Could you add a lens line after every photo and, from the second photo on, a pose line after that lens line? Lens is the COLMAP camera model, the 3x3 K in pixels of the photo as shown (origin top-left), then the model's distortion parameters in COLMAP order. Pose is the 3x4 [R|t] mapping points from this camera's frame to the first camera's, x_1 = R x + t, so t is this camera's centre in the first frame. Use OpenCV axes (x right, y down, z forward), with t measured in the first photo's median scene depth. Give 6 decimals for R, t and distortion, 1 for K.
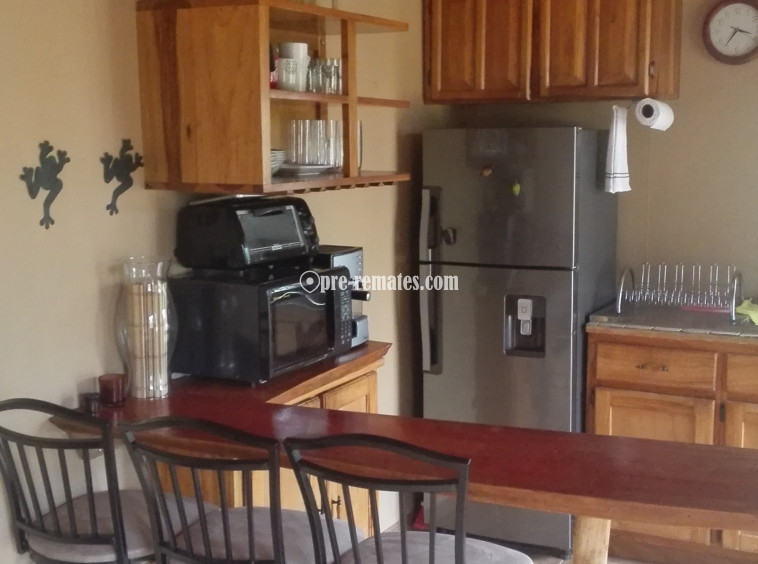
lens RADIAL K [[1076.7, 0, 380.2], [0, 1076.7, 282.6], [0, 0, 1]] dist [0.079592, 0.000000]
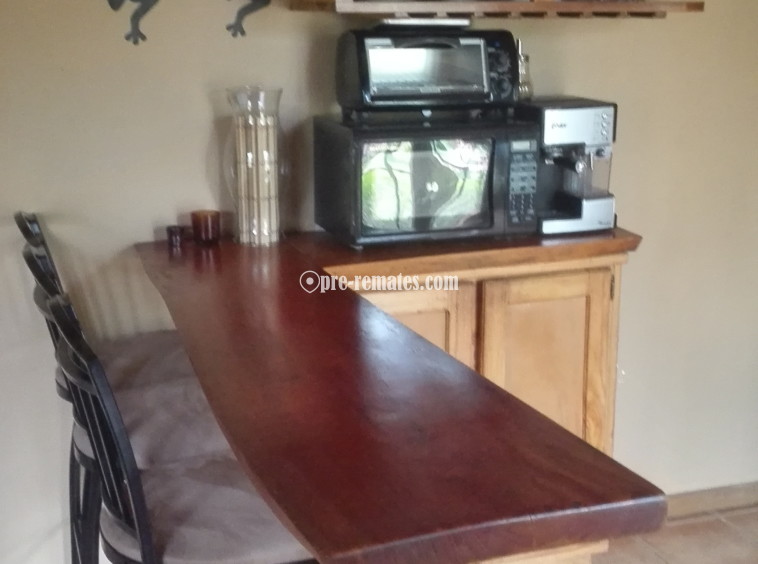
lens RADIAL K [[1076.7, 0, 379.9], [0, 1076.7, 280.5], [0, 0, 1]] dist [0.079592, 0.000000]
pose [[0.742249, 0.175439, -0.646752, 0.462400], [-0.101475, 0.983418, 0.150306, -0.010241], [0.662397, -0.045935, 0.747743, 0.390969]]
